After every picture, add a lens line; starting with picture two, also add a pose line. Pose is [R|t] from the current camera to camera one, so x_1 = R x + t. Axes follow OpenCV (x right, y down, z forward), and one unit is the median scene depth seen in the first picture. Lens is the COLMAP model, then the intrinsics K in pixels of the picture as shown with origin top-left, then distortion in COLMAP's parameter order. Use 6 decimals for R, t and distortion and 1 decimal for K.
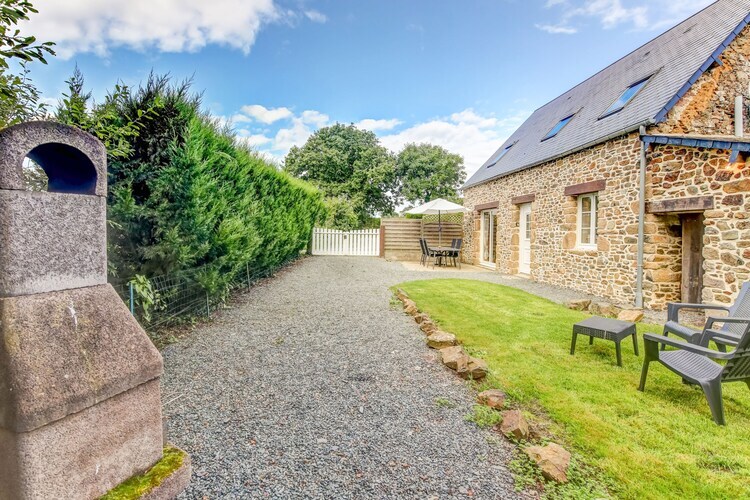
lens RADIAL K [[331.9, 0, 359.4], [0, 331.9, 236.6], [0, 0, 1]] dist [0.001115, -0.009298]
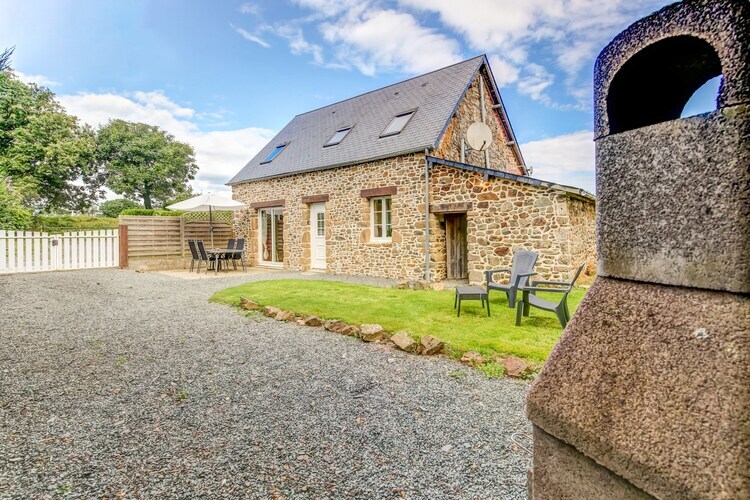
lens RADIAL K [[347.9, 0, 375.8], [0, 347.9, 239.3], [0, 0, 1]] dist [-0.000702, -0.000766]
pose [[0.665362, -0.032715, 0.745804, -0.302254], [0.031444, 0.999381, 0.015785, 0.008004], [-0.745858, 0.012948, 0.665979, 0.163846]]
